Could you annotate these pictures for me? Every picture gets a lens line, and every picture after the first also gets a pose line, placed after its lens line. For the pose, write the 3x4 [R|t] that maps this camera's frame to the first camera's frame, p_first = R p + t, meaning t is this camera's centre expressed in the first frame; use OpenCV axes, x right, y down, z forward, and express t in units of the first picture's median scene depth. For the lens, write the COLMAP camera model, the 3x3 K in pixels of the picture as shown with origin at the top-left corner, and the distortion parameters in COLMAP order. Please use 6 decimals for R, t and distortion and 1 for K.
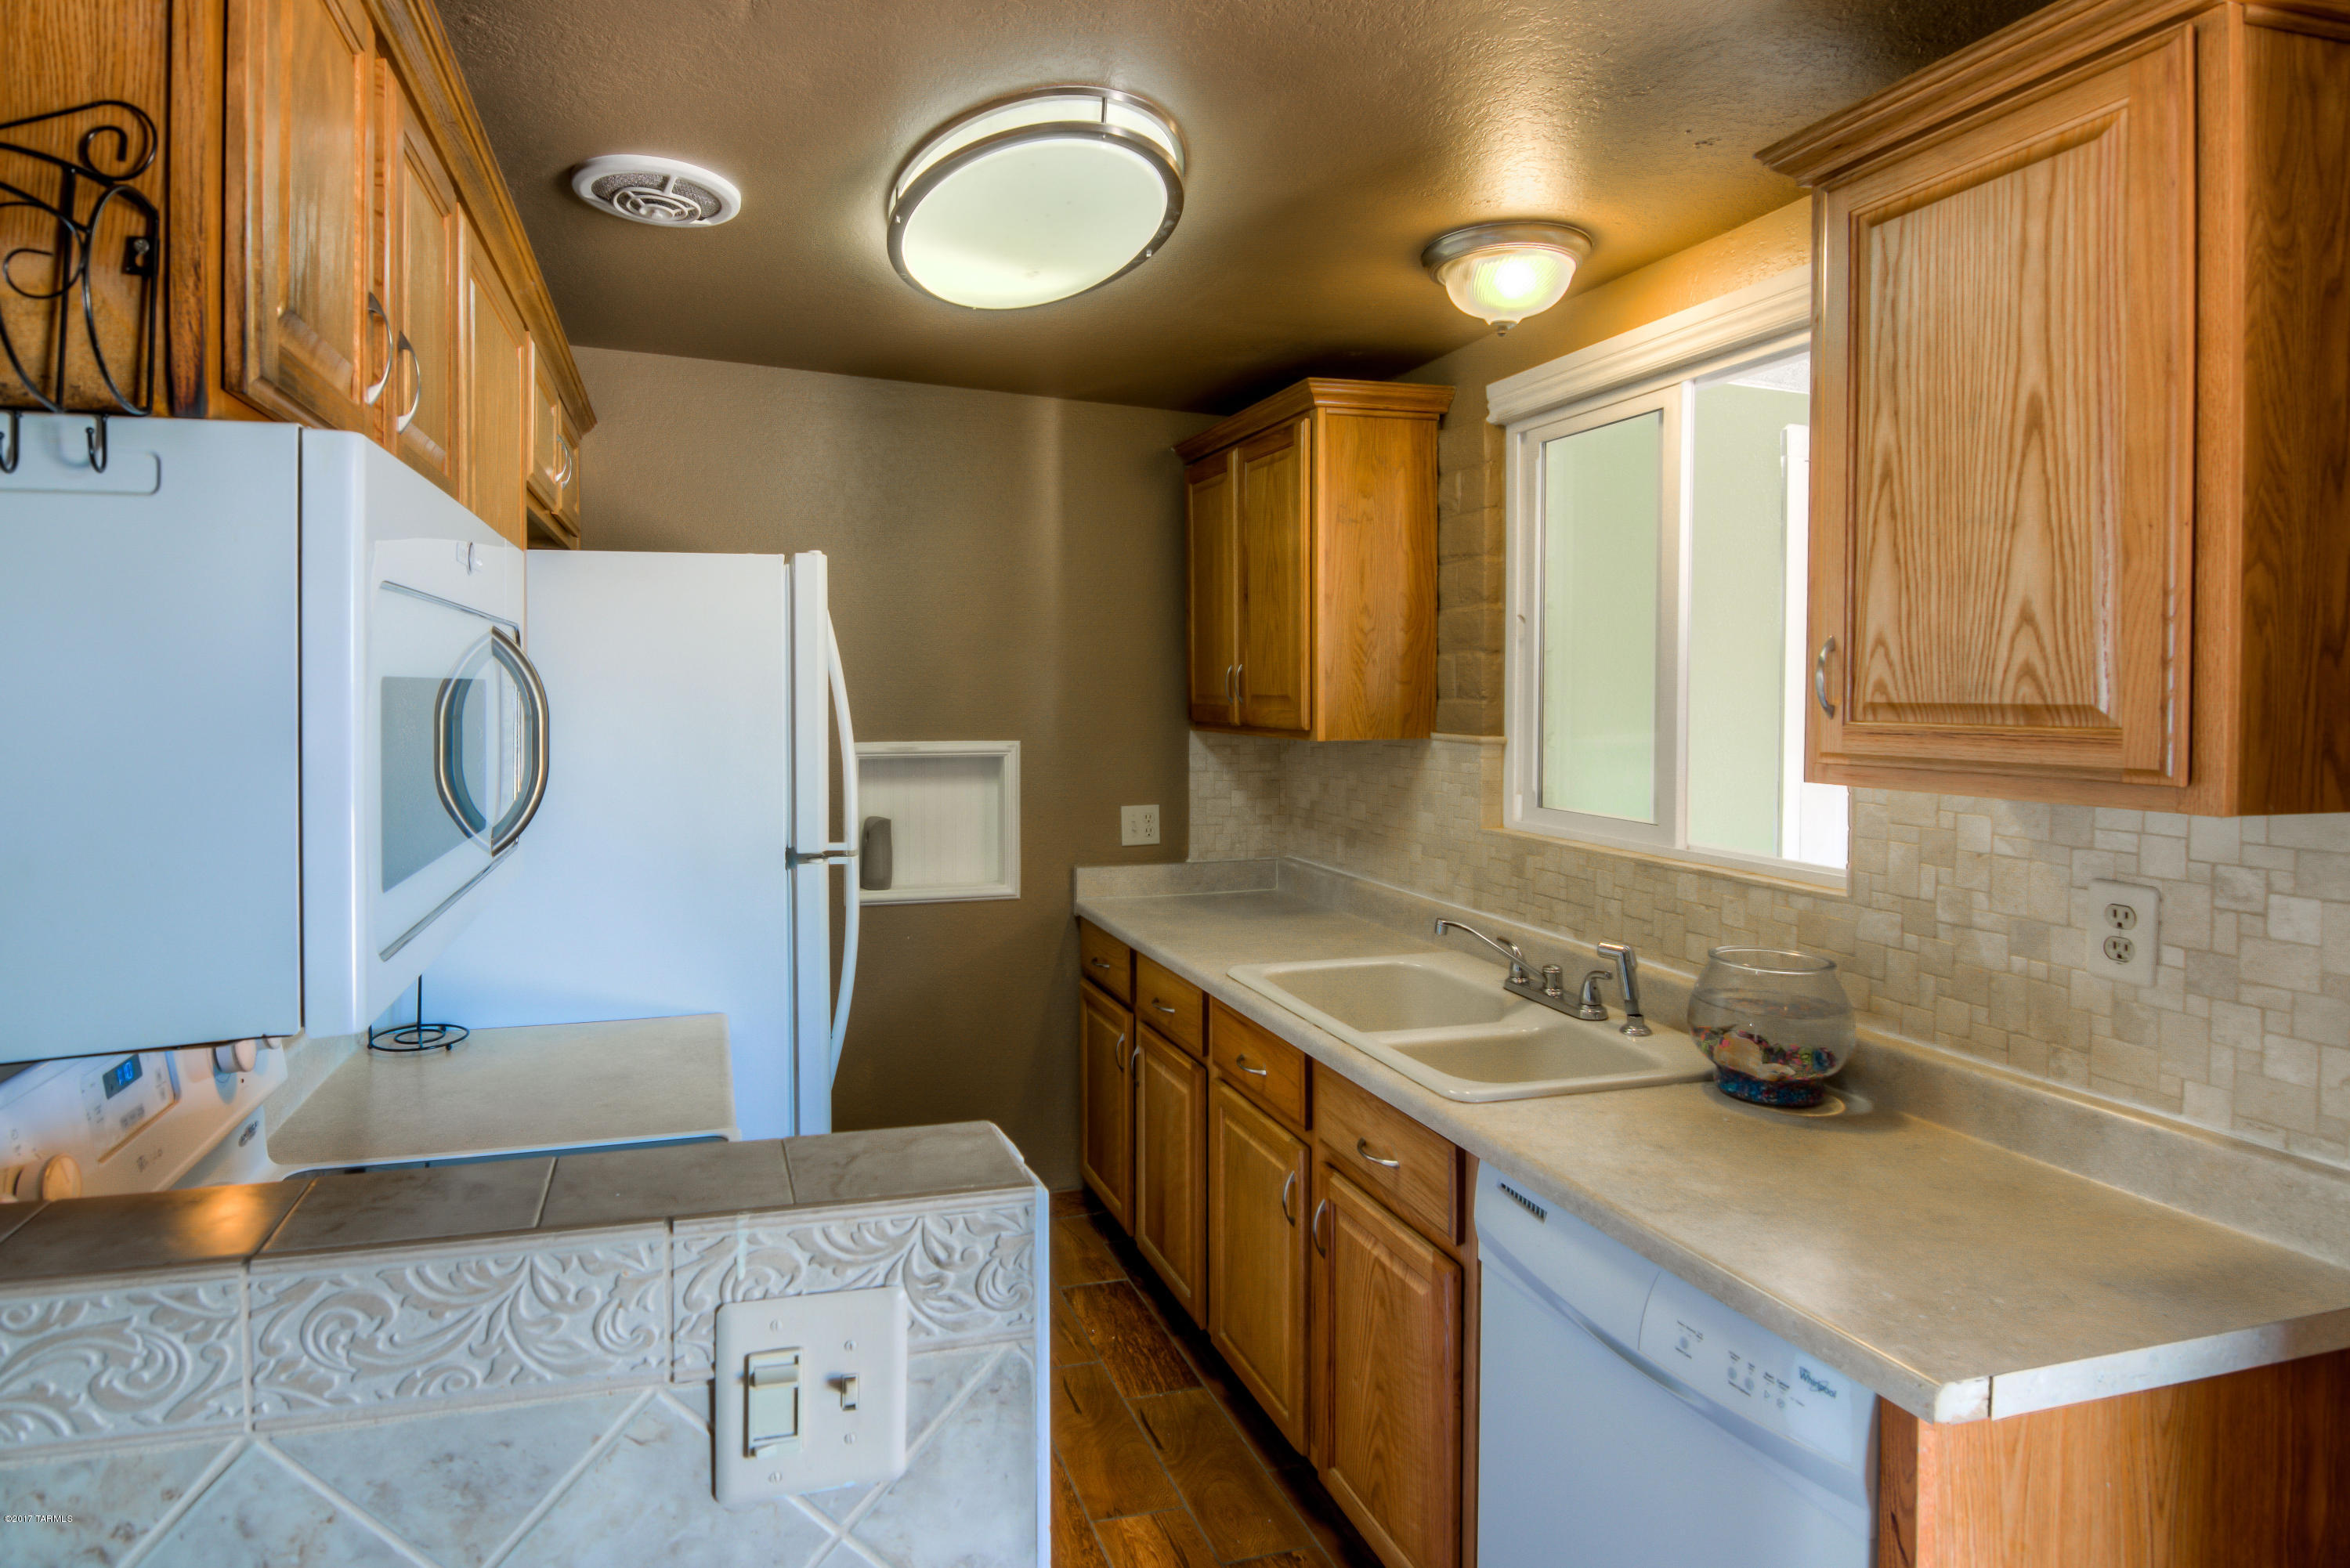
lens RADIAL K [[1242.8, 0, 1020.4], [0, 1242.8, 713.5], [0, 0, 1]] dist [-0.003175, -0.007625]
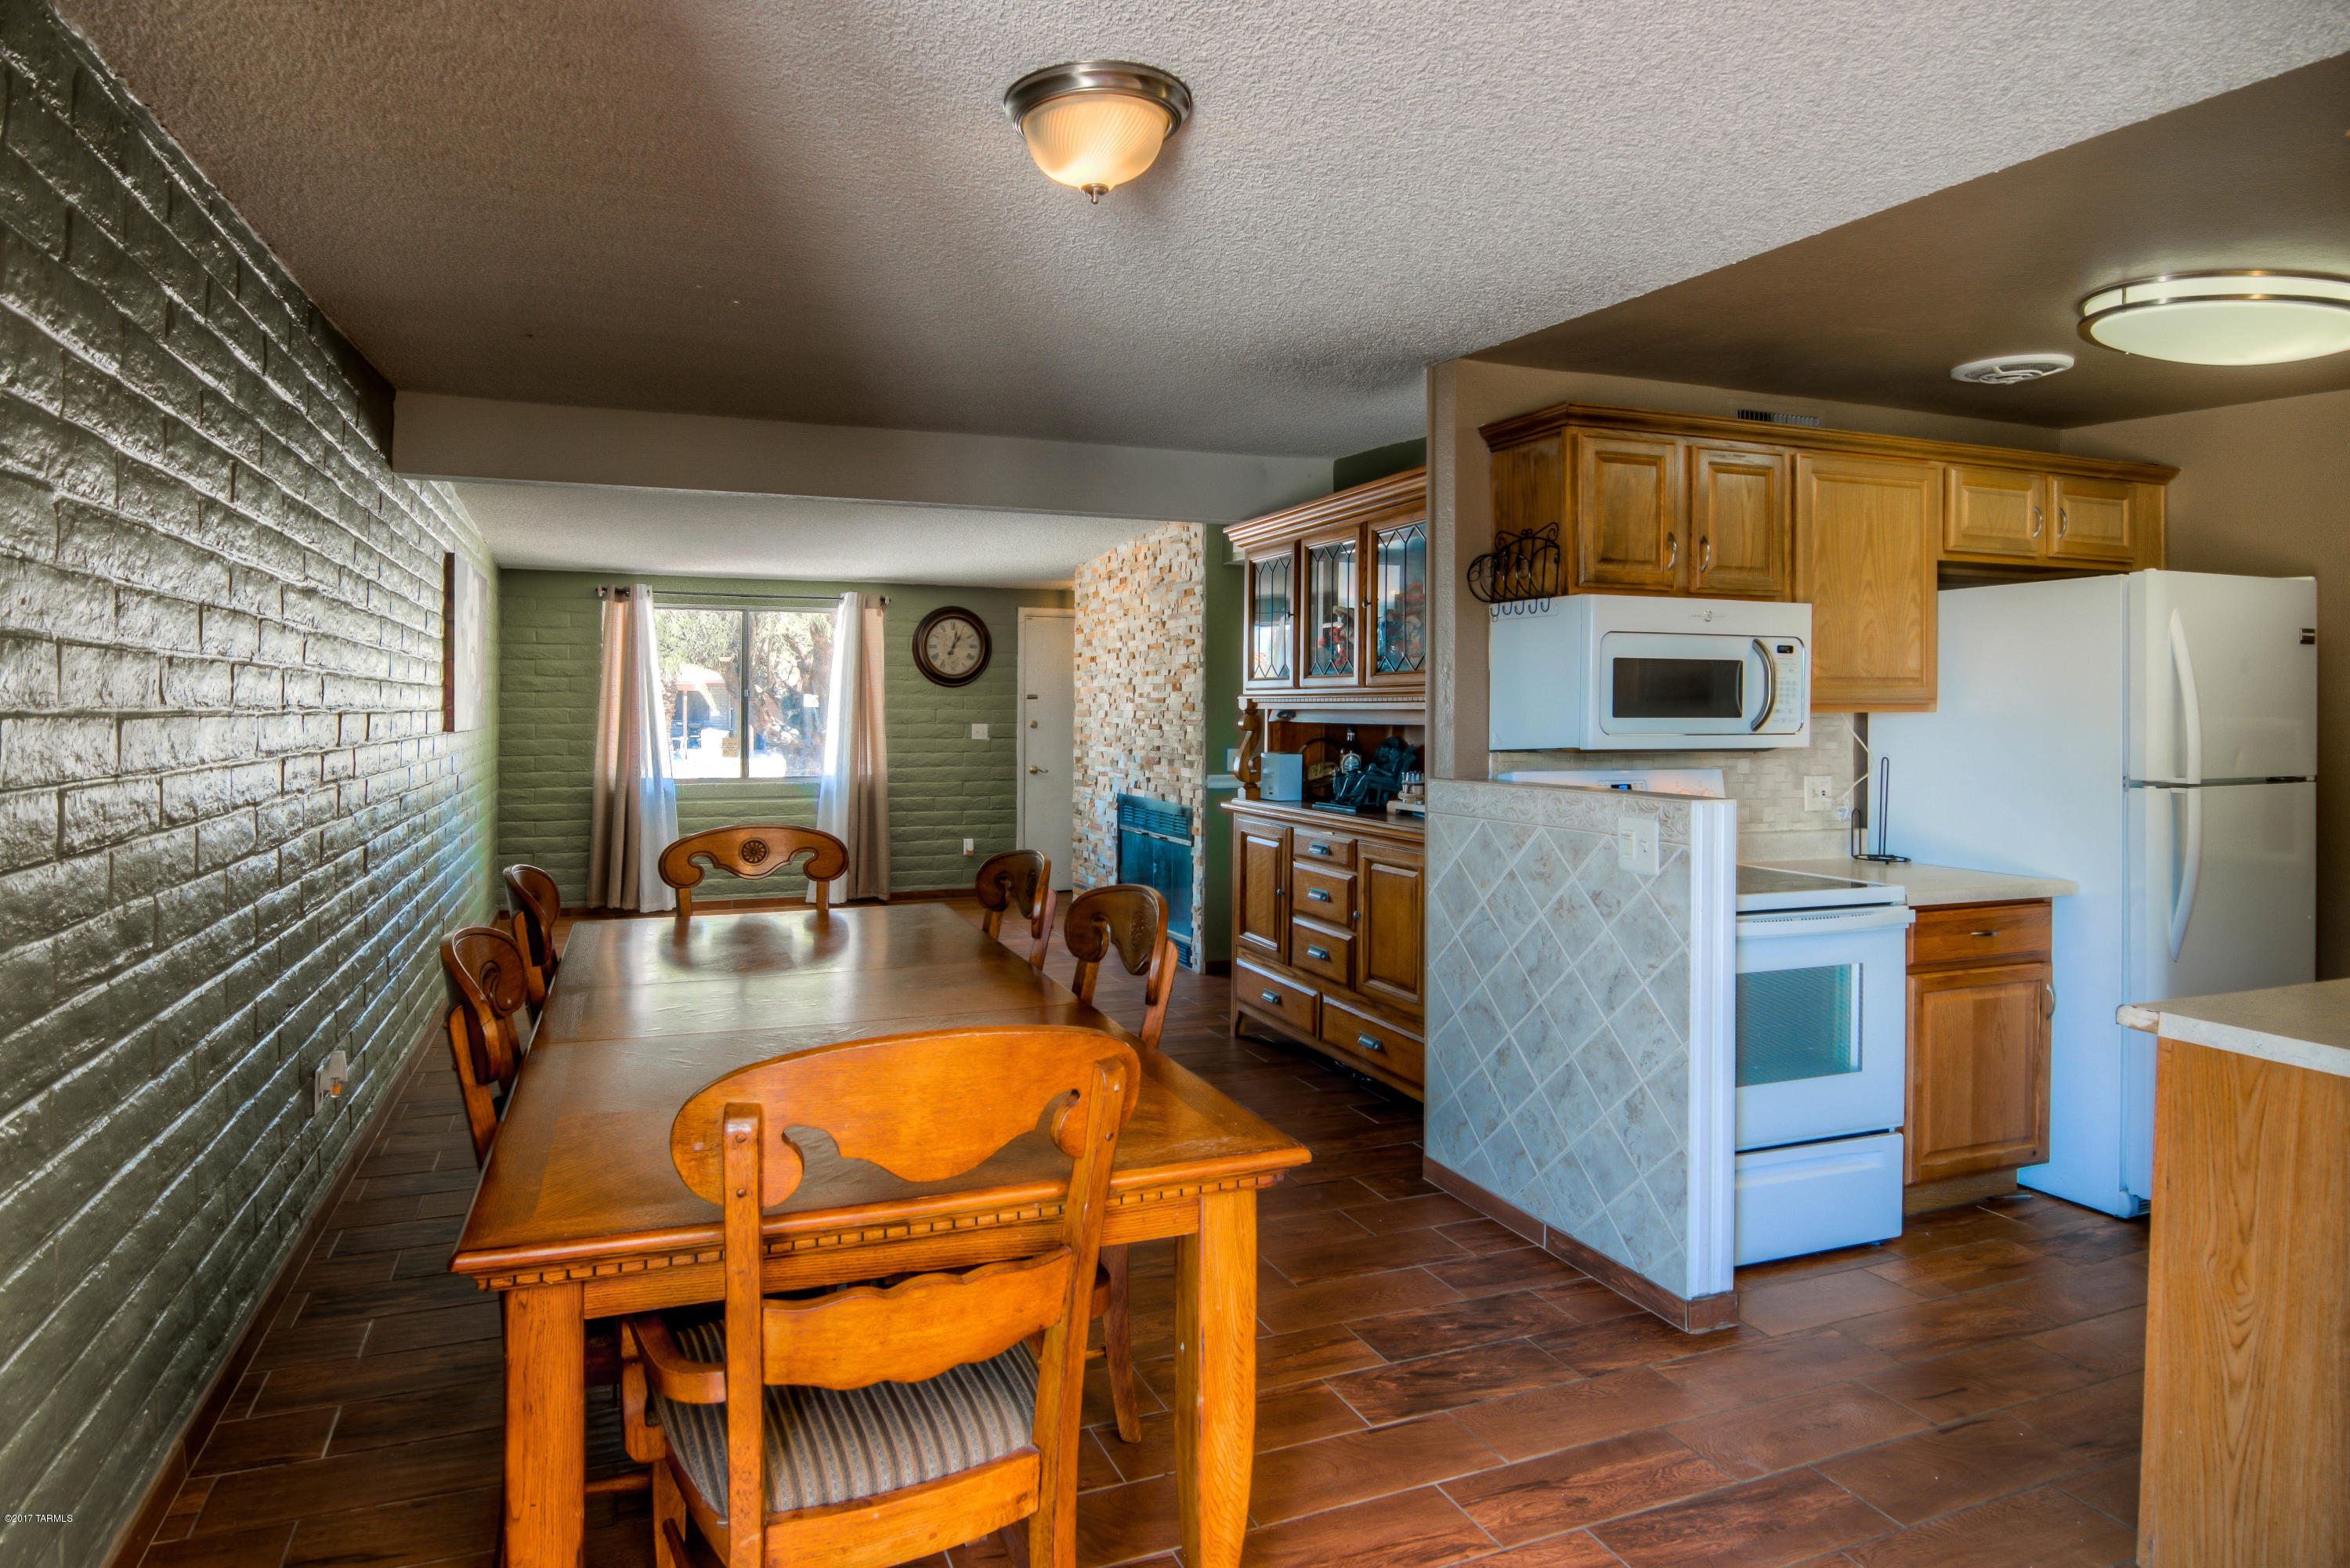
lens RADIAL K [[1242.8, 0, 1020.4], [0, 1242.8, 713.5], [0, 0, 1]] dist [-0.003175, -0.007625]
pose [[0.068358, 0.005279, -0.997647, 1.668568], [-0.028922, 0.999576, 0.003308, 0.096777], [0.997242, 0.028628, 0.068482, -0.539508]]
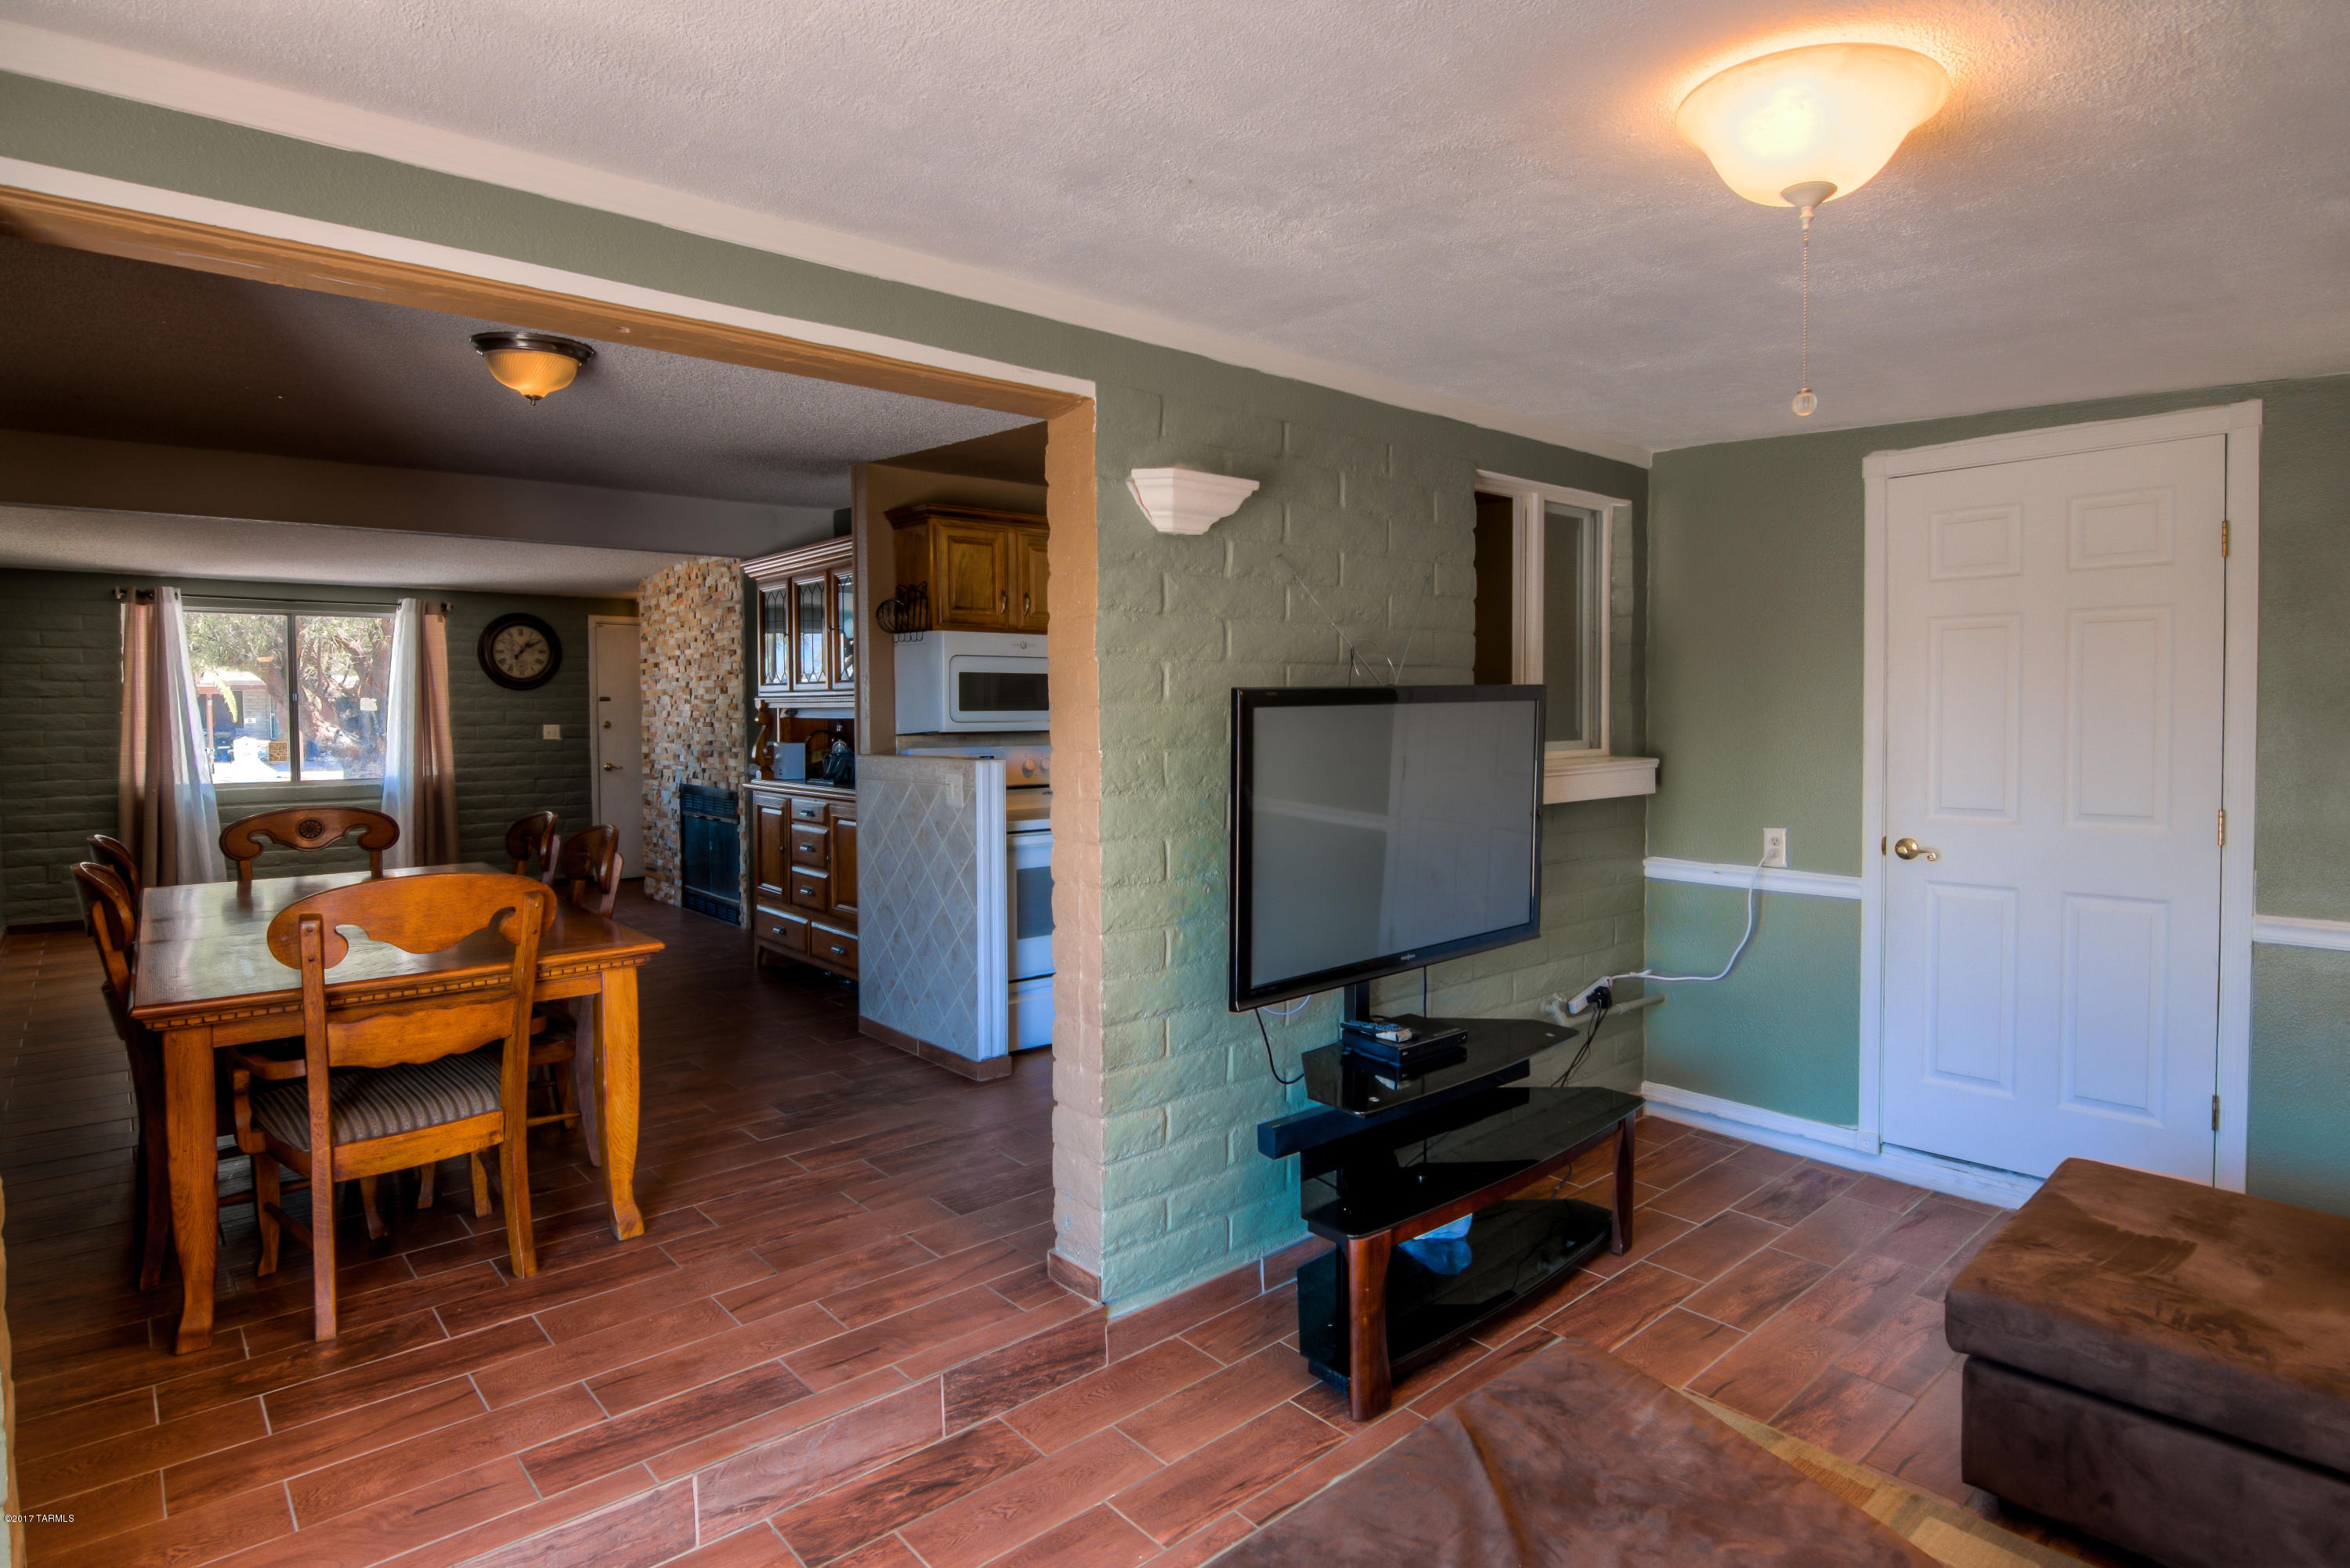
lens RADIAL K [[1282.6, 0, 1164.5], [0, 1282.6, 758.9], [0, 0, 1]] dist [-0.003476, -0.017879]
pose [[0.437054, 0.033966, -0.898794, 2.841069], [-0.017946, 0.999417, 0.029042, 0.100005], [0.899256, 0.003437, 0.437409, -0.382251]]
